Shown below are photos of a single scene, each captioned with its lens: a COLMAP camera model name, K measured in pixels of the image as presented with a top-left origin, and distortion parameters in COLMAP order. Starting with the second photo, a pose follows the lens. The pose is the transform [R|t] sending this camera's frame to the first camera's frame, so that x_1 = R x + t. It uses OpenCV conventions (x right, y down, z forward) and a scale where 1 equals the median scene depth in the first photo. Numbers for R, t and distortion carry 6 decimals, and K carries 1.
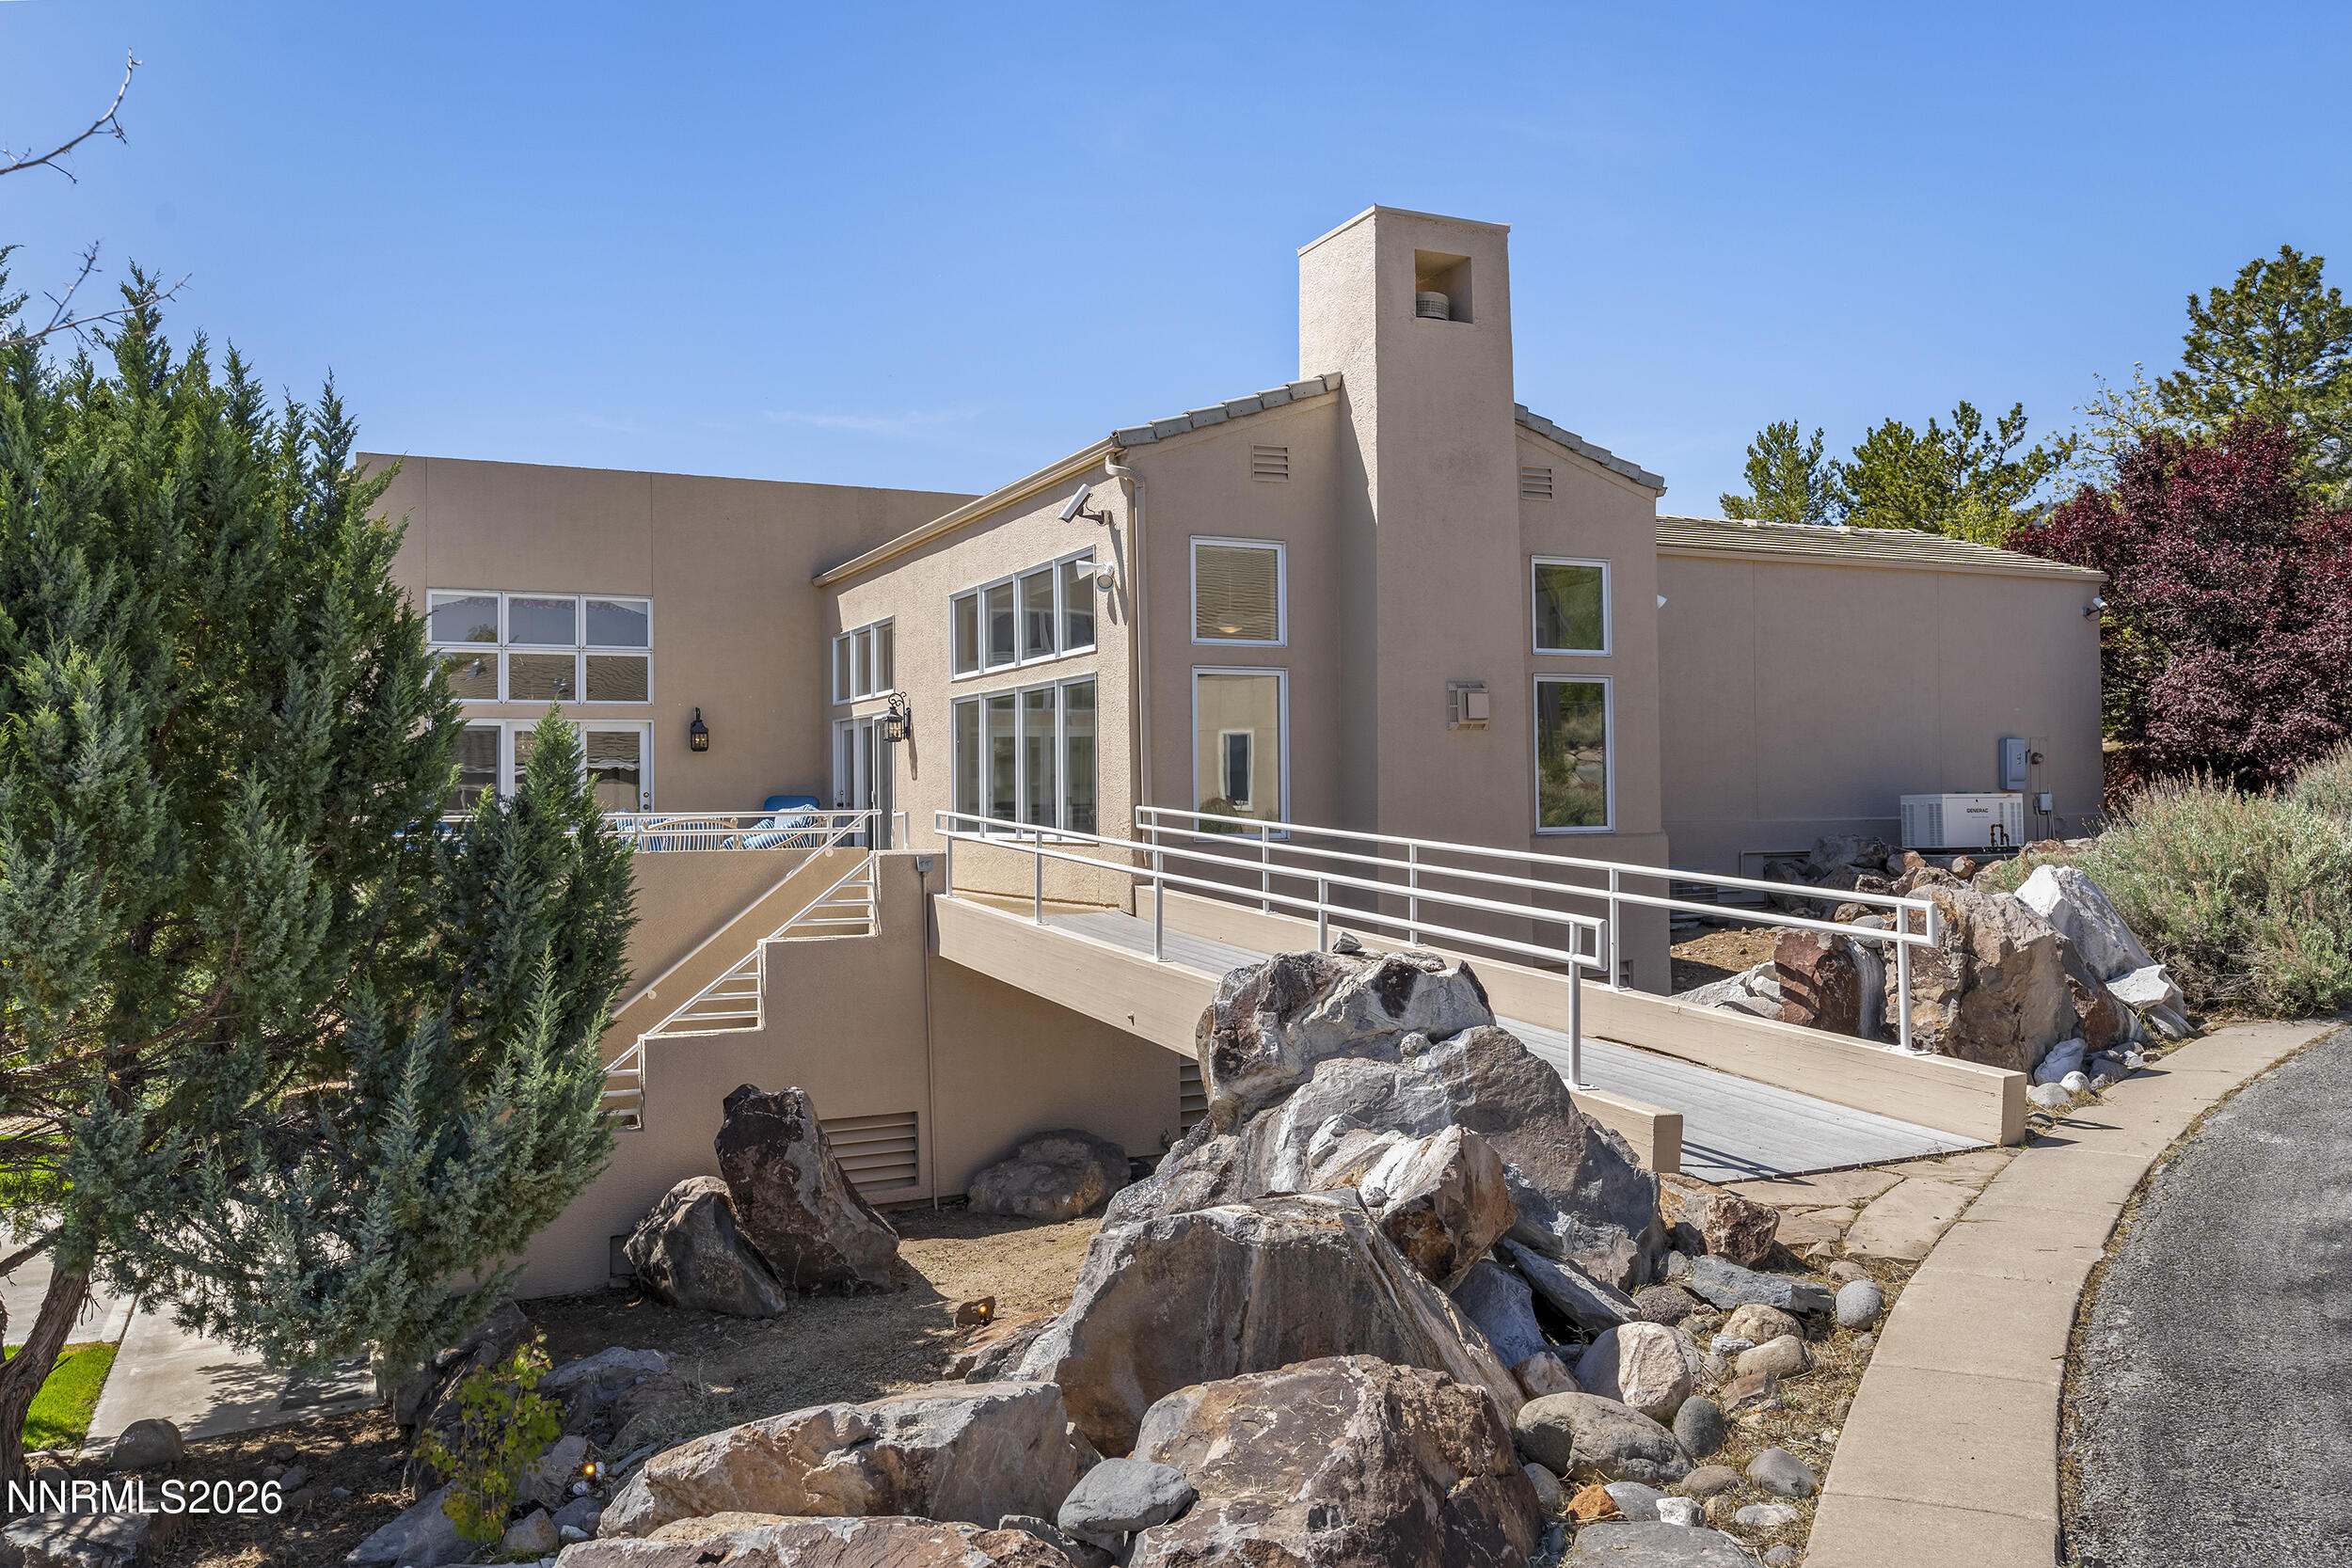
lens RADIAL K [[1774.3, 0, 1176.0], [0, 1774.3, 784.0], [0, 0, 1]] dist [-0.005223, -0.001669]
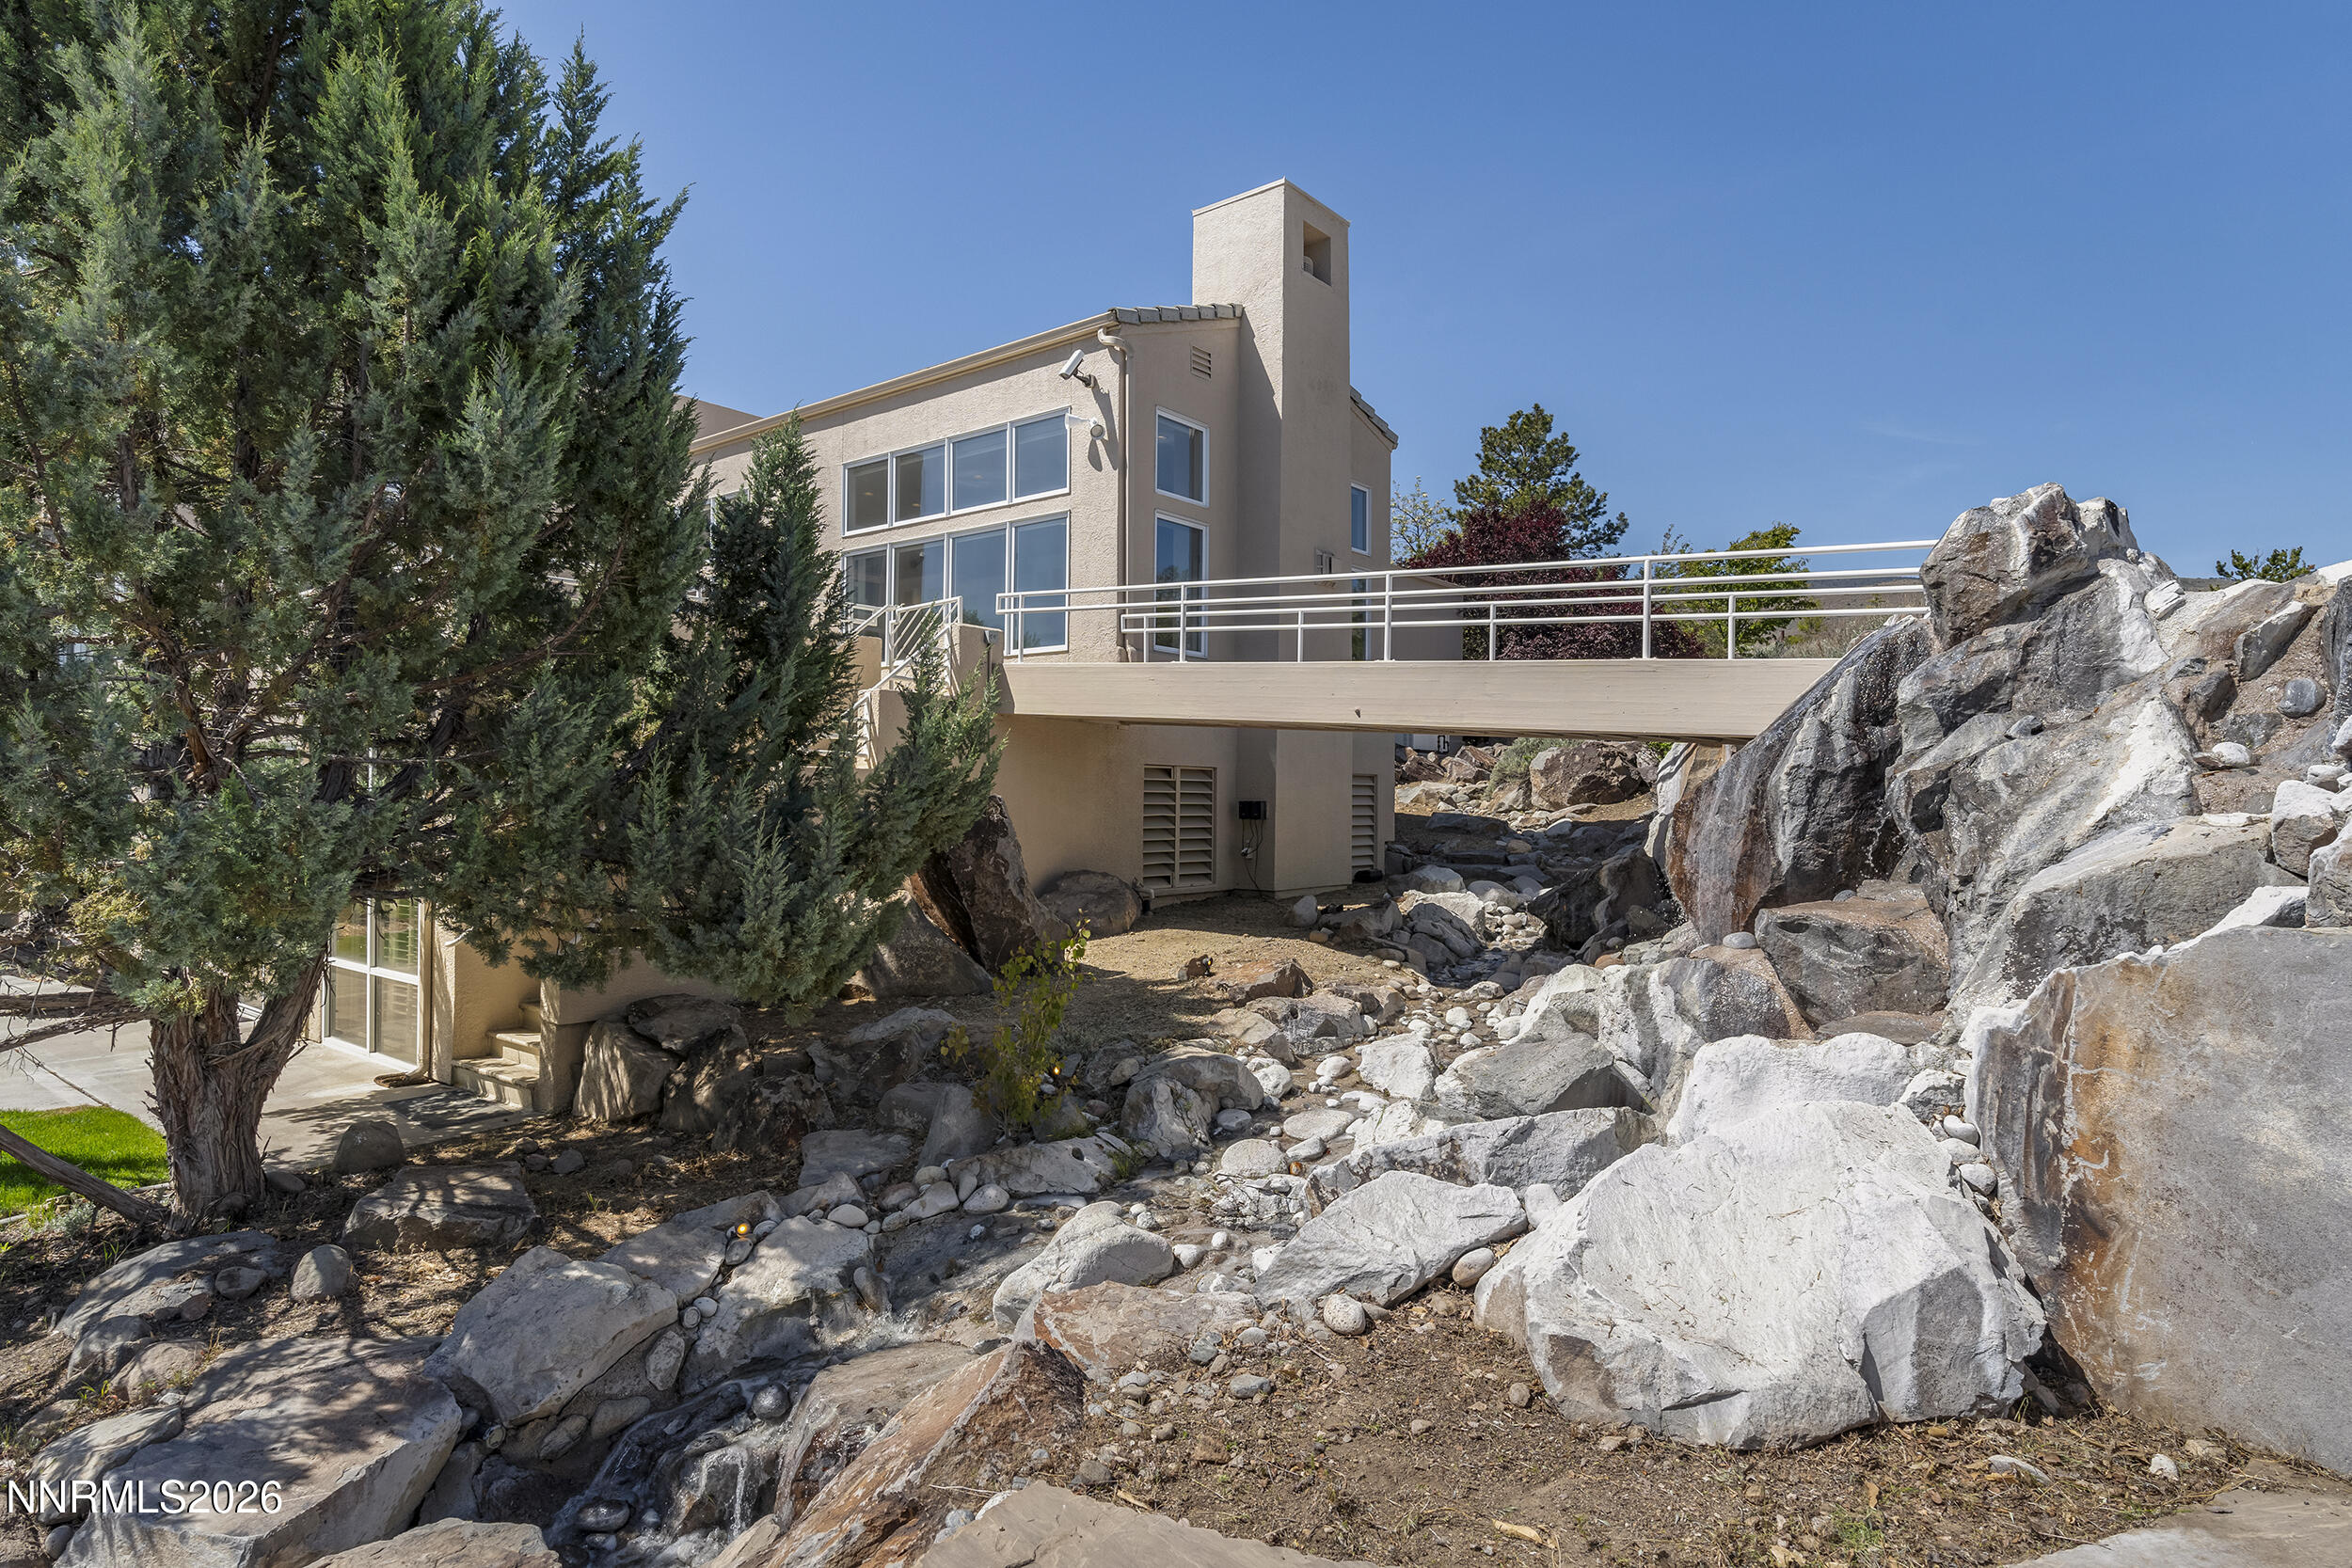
lens RADIAL K [[1297.0, 0, 1176.0], [0, 1297.0, 784.0], [0, 0, 1]] dist [-0.003283, -0.000778]
pose [[0.901361, 0.026542, 0.432254, -0.359094], [-0.024081, 0.999648, -0.011167, 0.133306], [-0.432398, -0.000344, 0.901683, 0.165953]]
